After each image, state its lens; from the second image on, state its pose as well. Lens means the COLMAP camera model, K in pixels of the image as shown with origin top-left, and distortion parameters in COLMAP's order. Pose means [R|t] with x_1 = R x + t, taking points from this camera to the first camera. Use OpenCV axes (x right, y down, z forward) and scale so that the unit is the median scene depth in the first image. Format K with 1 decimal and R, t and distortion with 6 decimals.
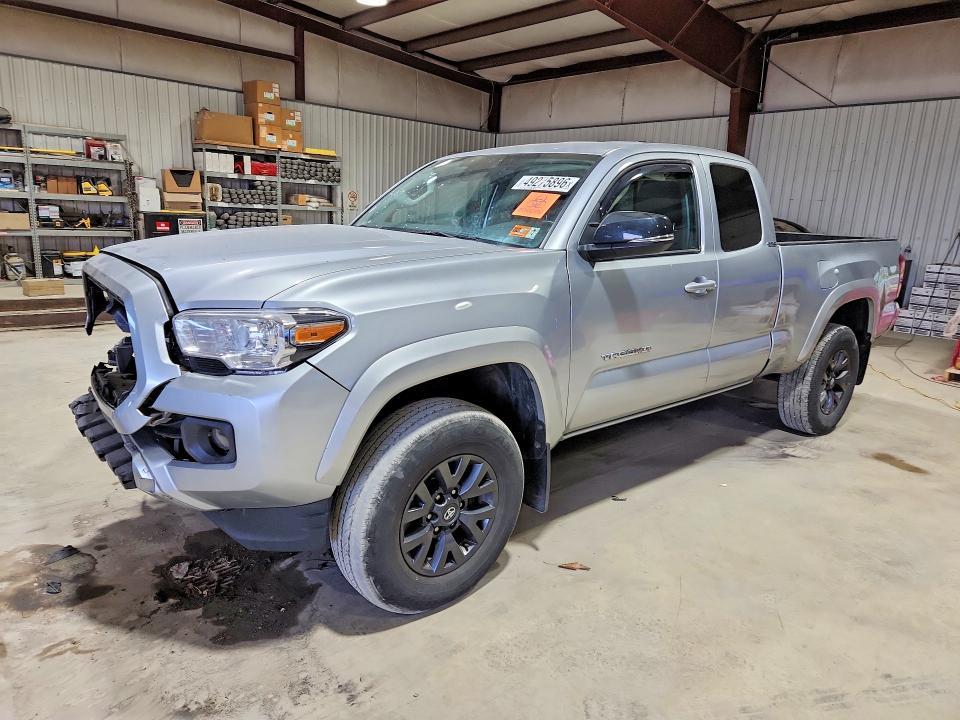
lens RADIAL K [[634.0, 0, 480.1], [0, 634.0, 360.8], [0, 0, 1]] dist [0.028846, -0.015235]
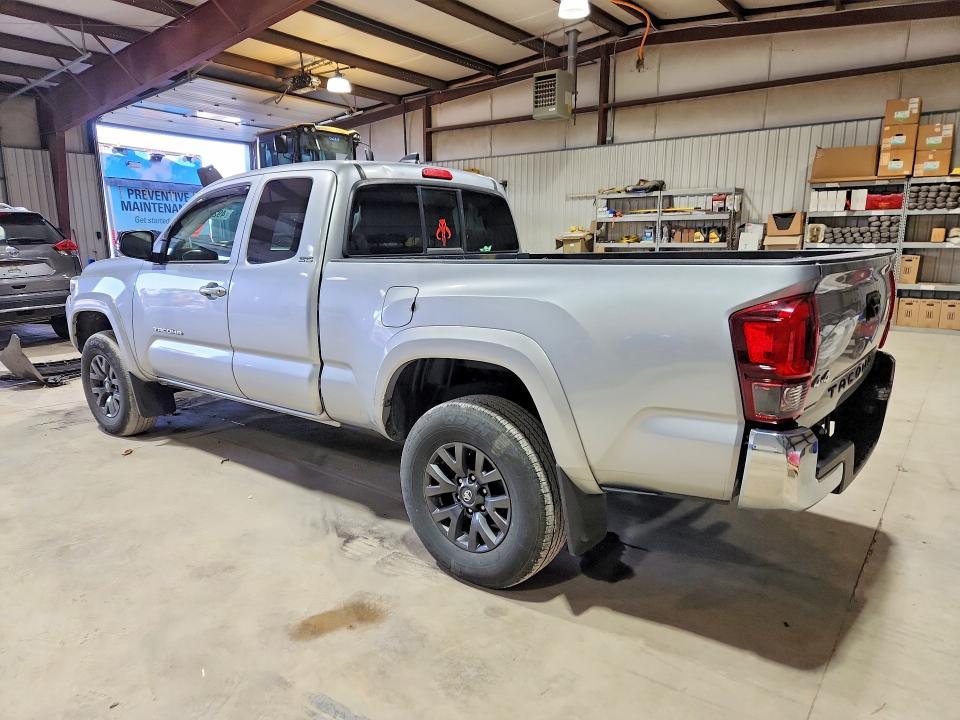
lens RADIAL K [[634.0, 0, 476.4], [0, 634.0, 378.8], [0, 0, 1]] dist [0.028846, -0.015235]
pose [[0.197529, 0.162991, -0.966652, 0.445546], [-0.216087, 0.969065, 0.119242, -0.058436], [0.956184, 0.185327, 0.226639, 0.344713]]
